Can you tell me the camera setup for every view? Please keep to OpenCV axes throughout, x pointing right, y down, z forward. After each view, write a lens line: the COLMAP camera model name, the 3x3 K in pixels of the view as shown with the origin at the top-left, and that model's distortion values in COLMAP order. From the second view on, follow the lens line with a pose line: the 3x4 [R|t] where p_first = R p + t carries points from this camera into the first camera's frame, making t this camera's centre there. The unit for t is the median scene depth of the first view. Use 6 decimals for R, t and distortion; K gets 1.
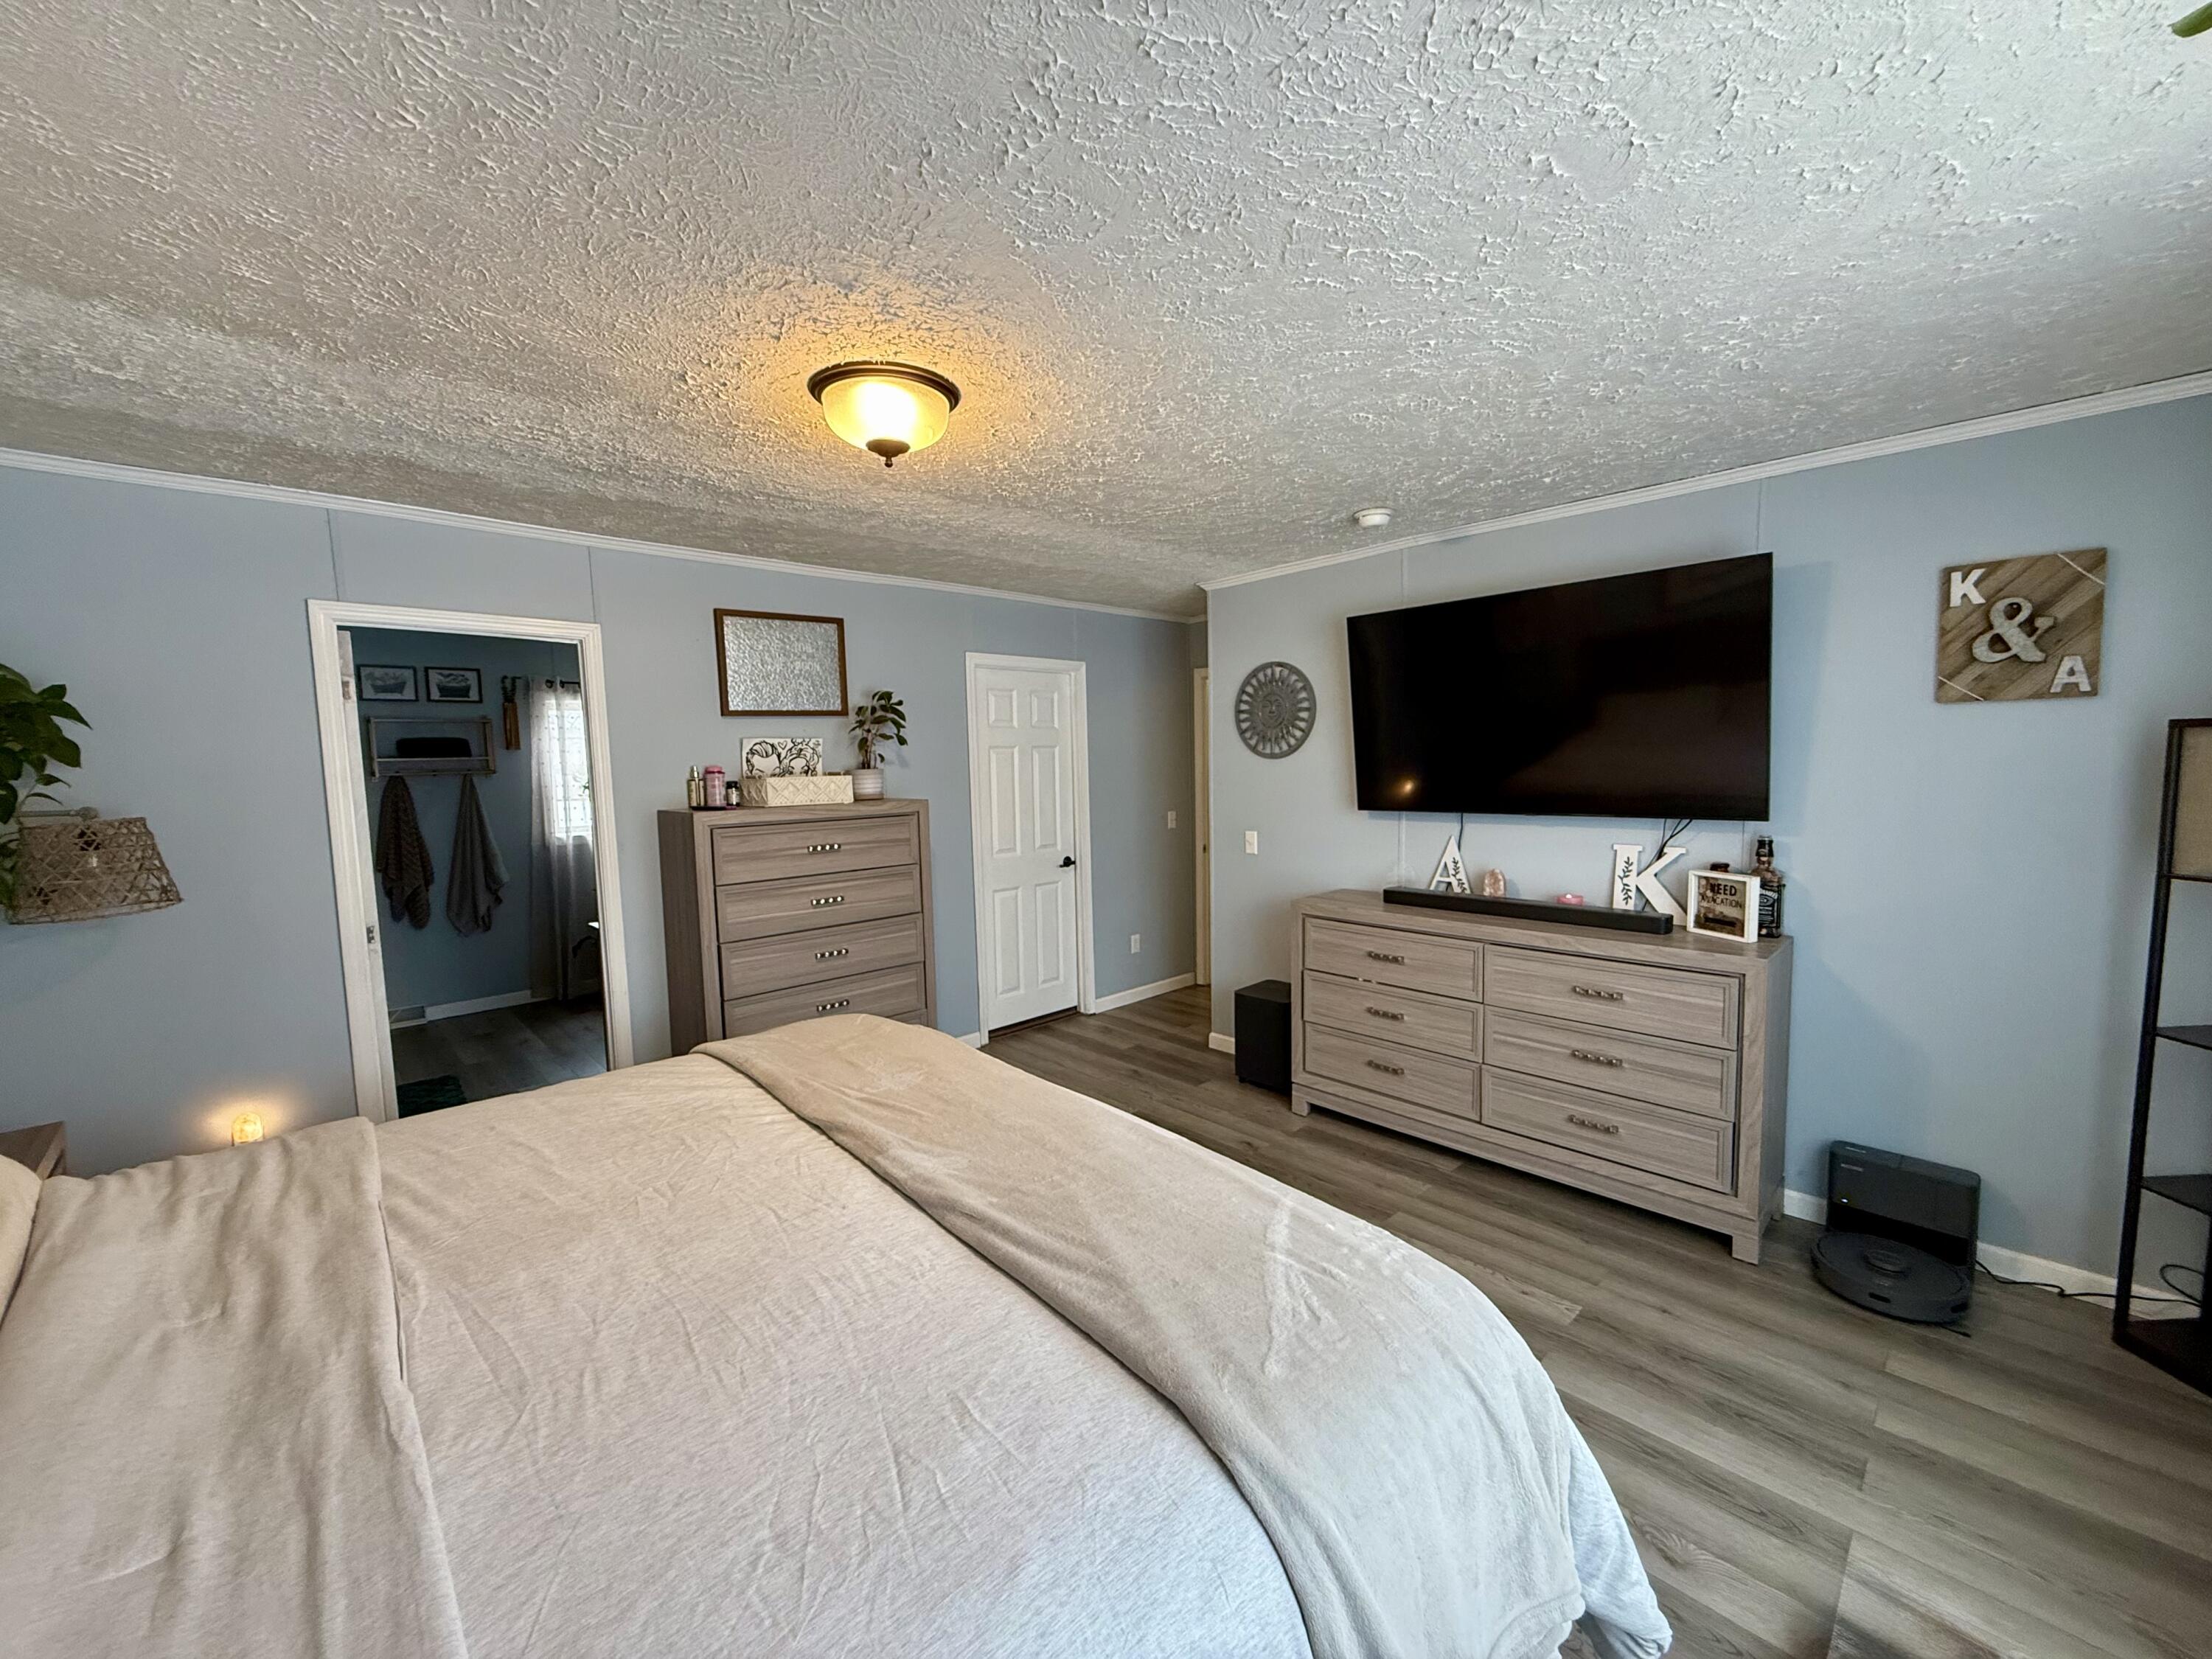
lens RADIAL K [[880.1, 0, 1102.6], [0, 880.1, 832.7], [0, 0, 1]] dist [0.001305, 0.000116]
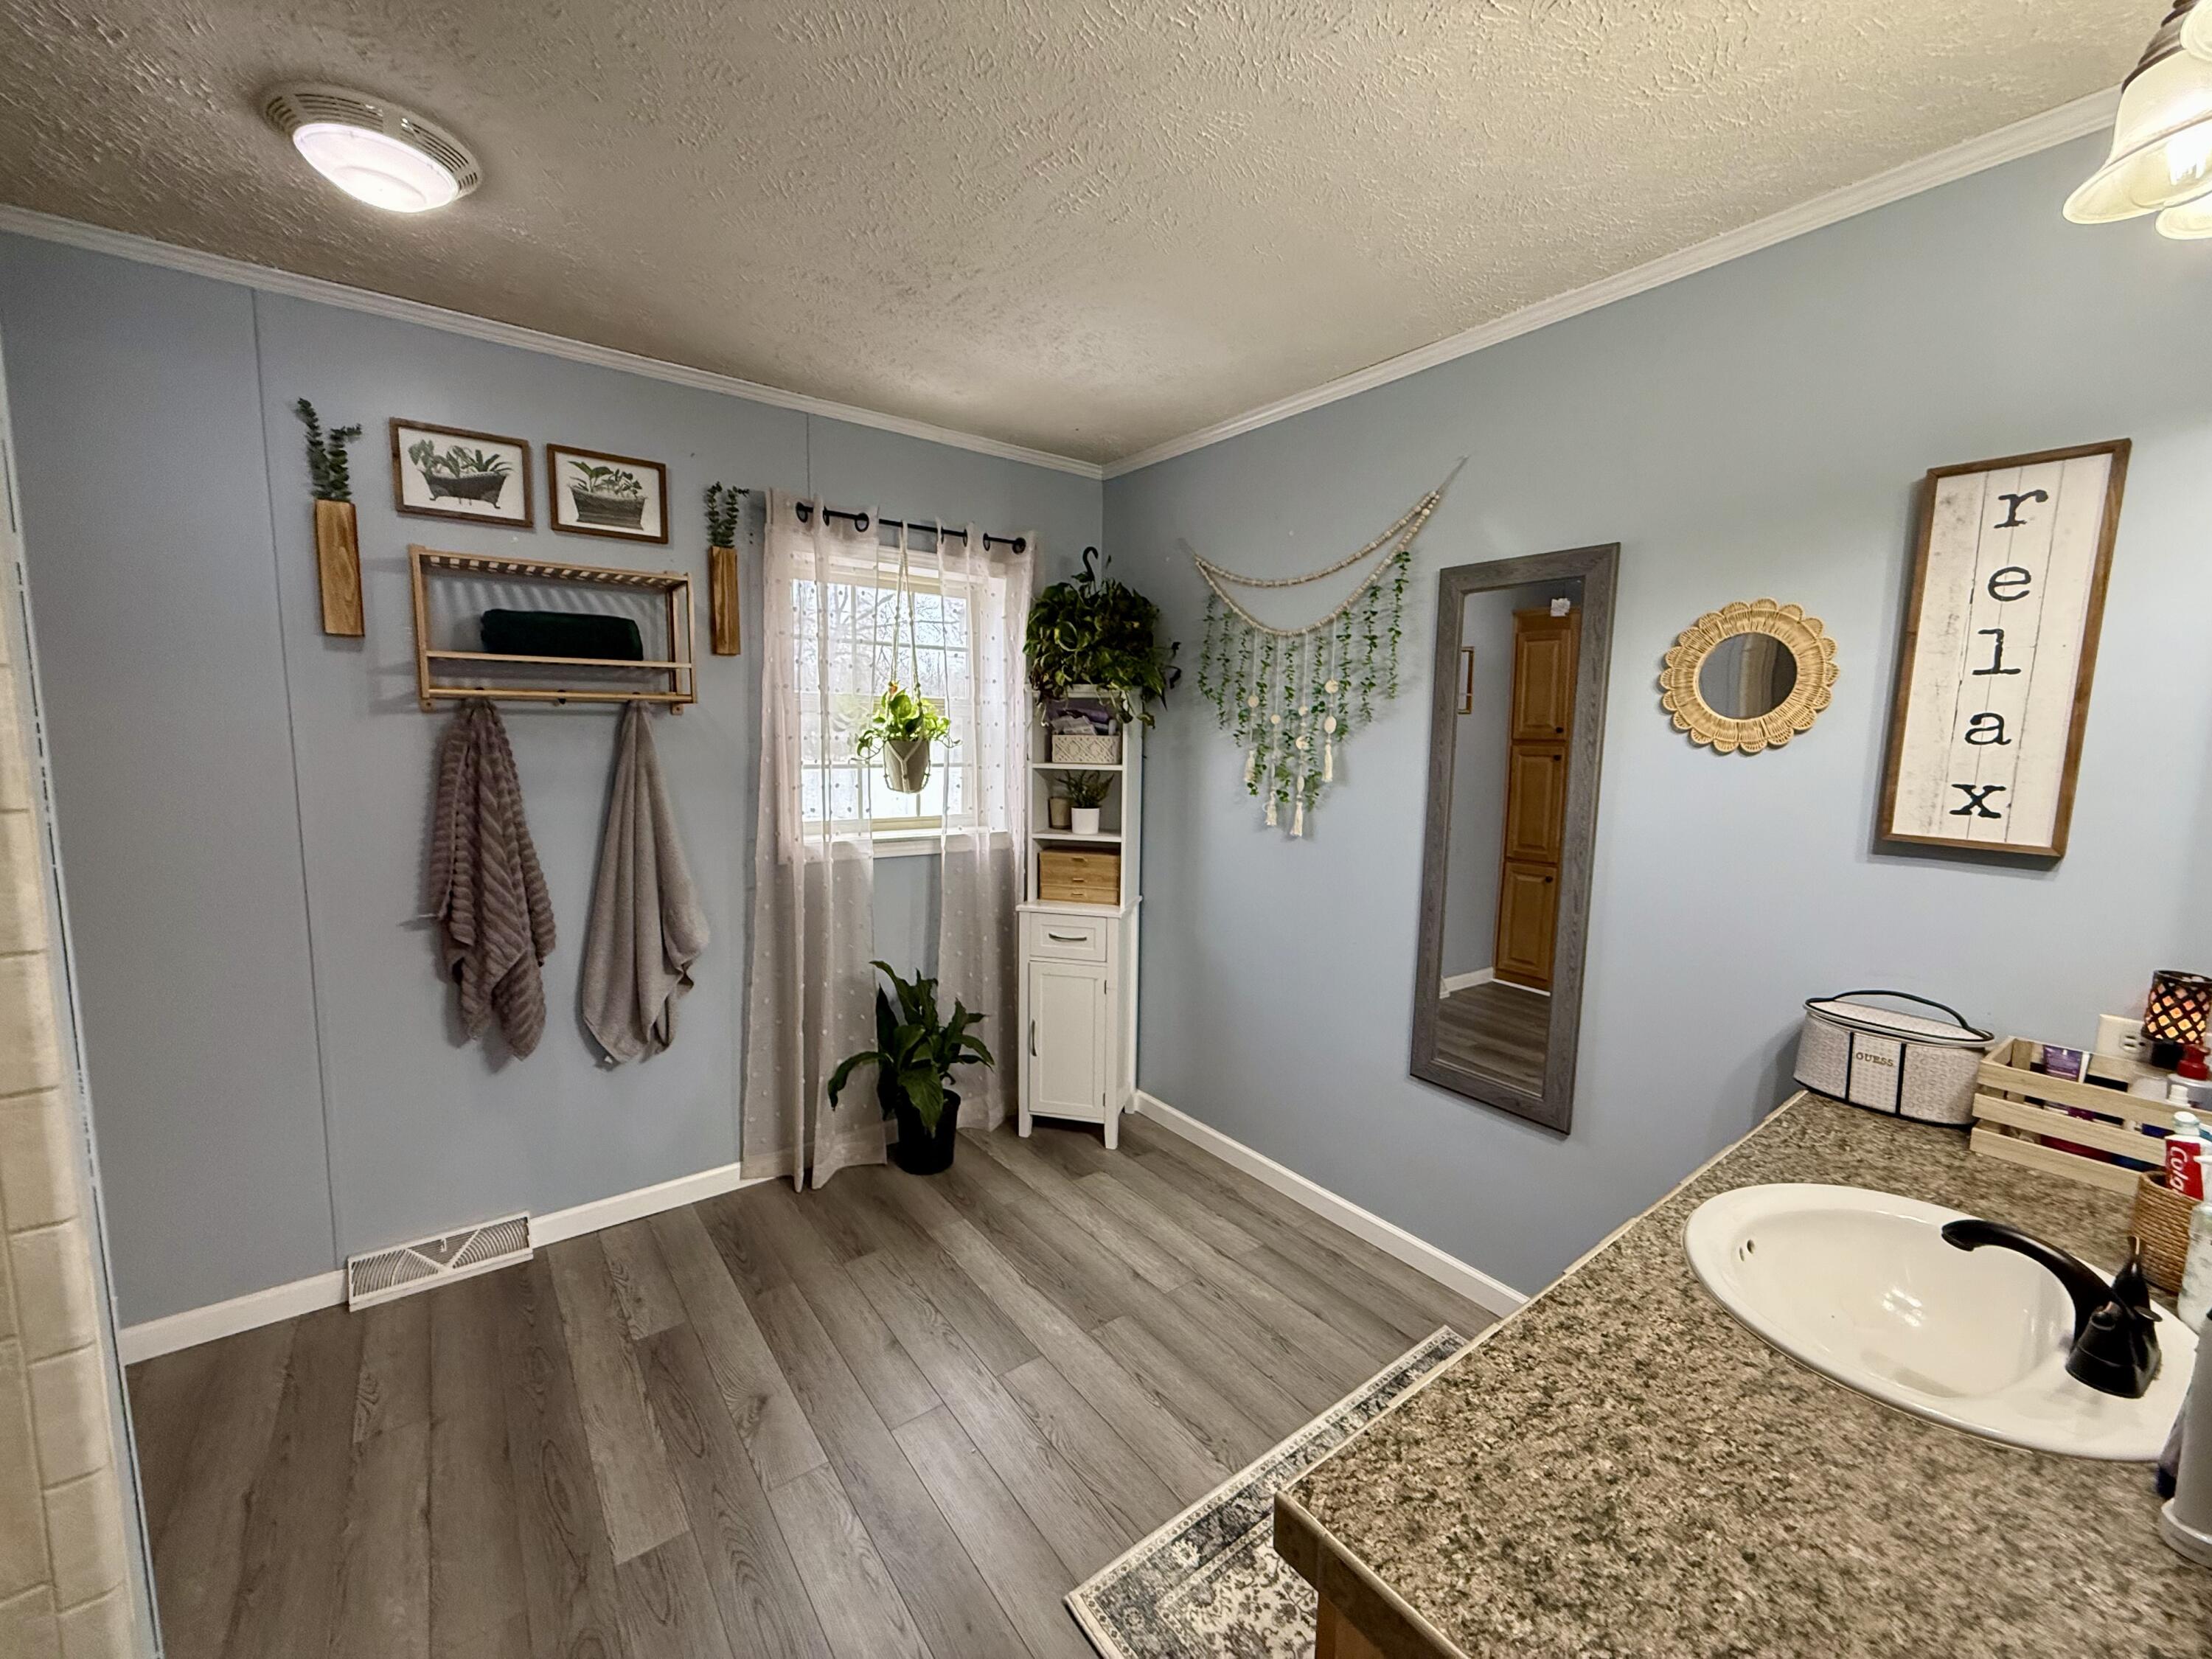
lens RADIAL K [[880.1, 0, 1102.6], [0, 880.1, 832.7], [0, 0, 1]] dist [0.001305, 0.000116]
pose [[0.991748, 0.049499, -0.118263, -0.437472], [-0.045944, 0.998412, 0.032600, -0.027103], [0.119689, -0.026898, 0.992447, 0.595998]]
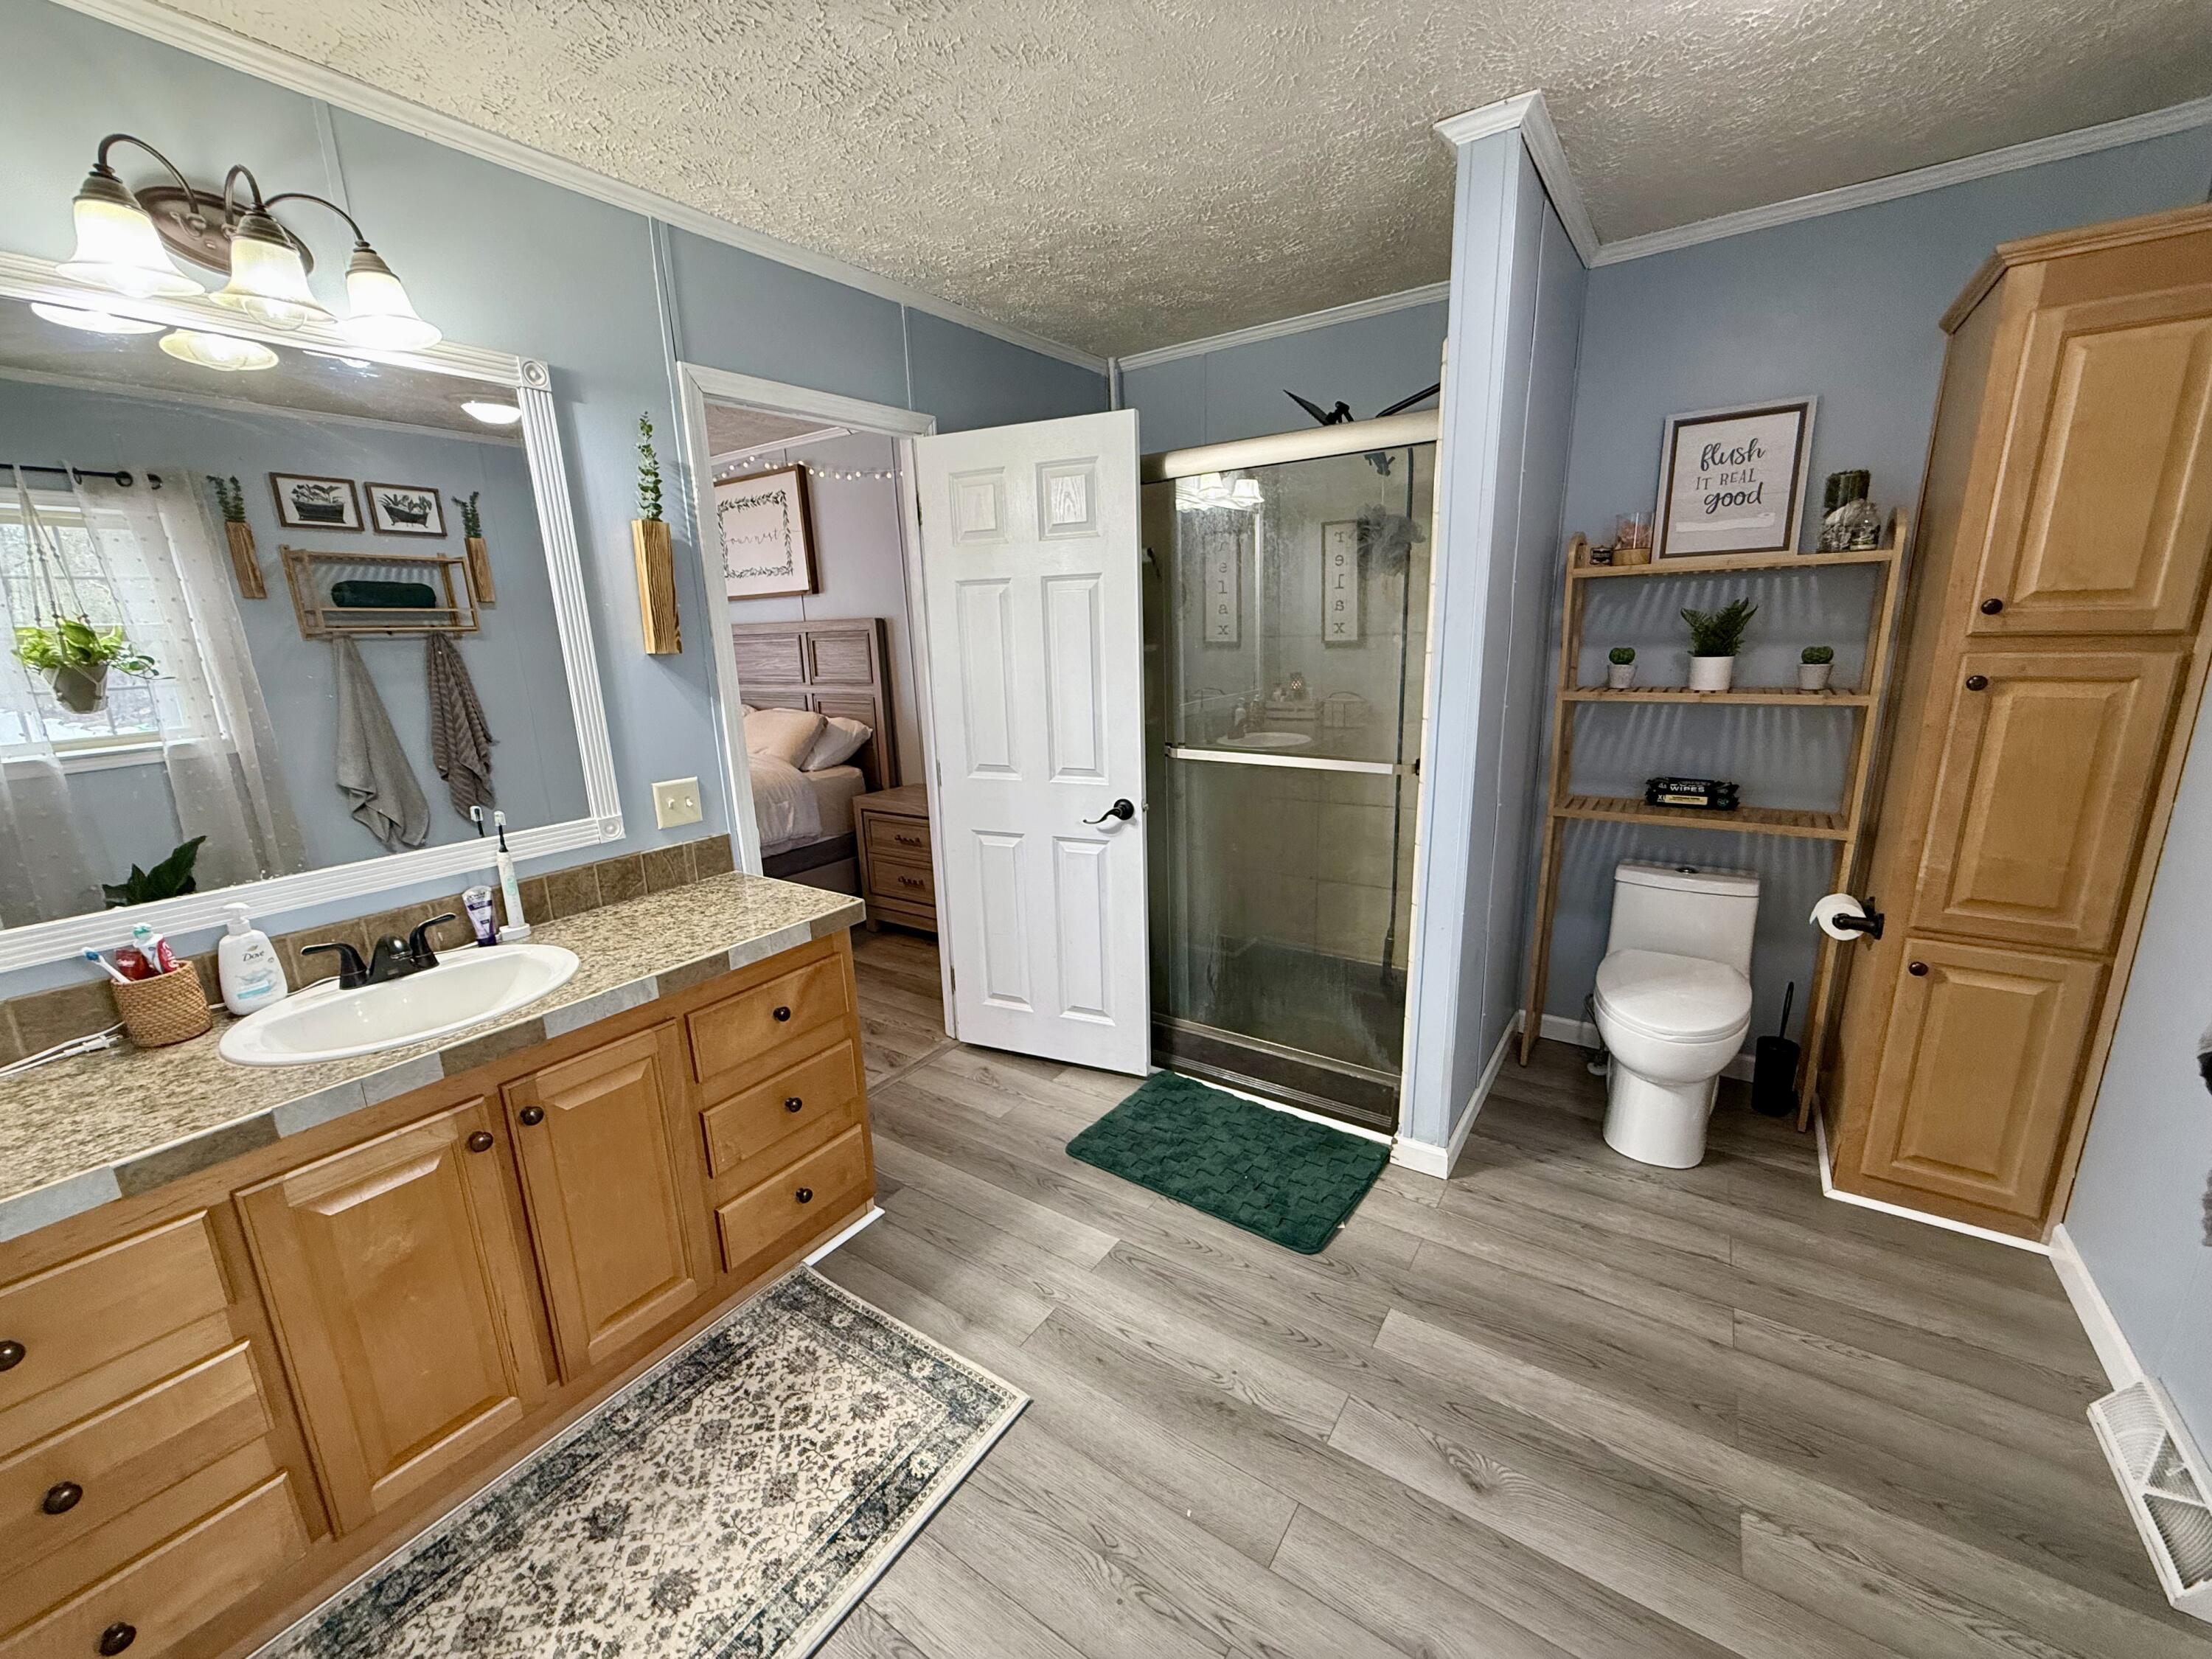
lens RADIAL K [[880.1, 0, 1102.6], [0, 880.1, 832.7], [0, 0, 1]] dist [0.001305, 0.000116]
pose [[-0.980133, 0.095198, -0.174003, -0.459994], [0.035538, 0.947378, 0.318137, -0.068786], [0.195133, 0.305633, -0.931940, 1.100226]]
